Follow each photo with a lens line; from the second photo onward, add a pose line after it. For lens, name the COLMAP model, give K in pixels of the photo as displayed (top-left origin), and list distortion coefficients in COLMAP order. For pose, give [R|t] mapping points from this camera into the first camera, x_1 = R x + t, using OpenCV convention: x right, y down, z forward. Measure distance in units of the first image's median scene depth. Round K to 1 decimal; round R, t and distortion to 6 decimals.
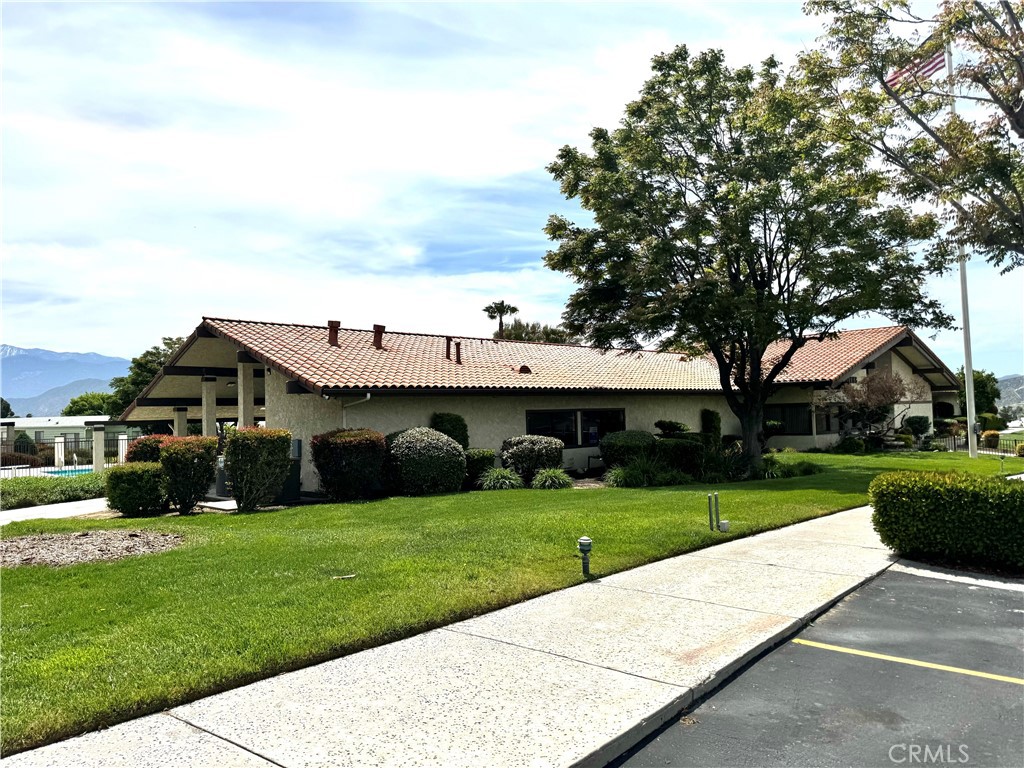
lens RADIAL K [[714.4, 0, 516.1], [0, 714.4, 390.6], [0, 0, 1]] dist [0.046842, -0.043037]
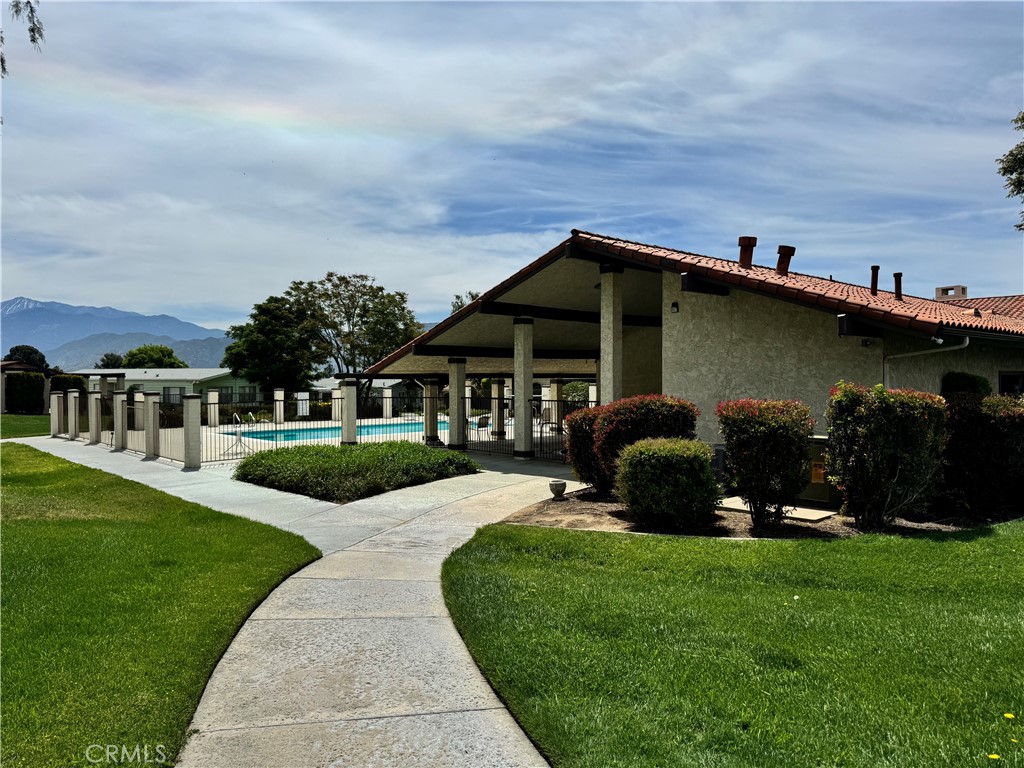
lens RADIAL K [[714.4, 0, 503.5], [0, 714.4, 379.1], [0, 0, 1]] dist [0.046842, -0.043037]
pose [[0.999448, 0.023310, -0.023678, -0.350969], [-0.022485, 0.999150, 0.034560, 0.016216], [0.024464, -0.034009, 0.999122, 0.209746]]
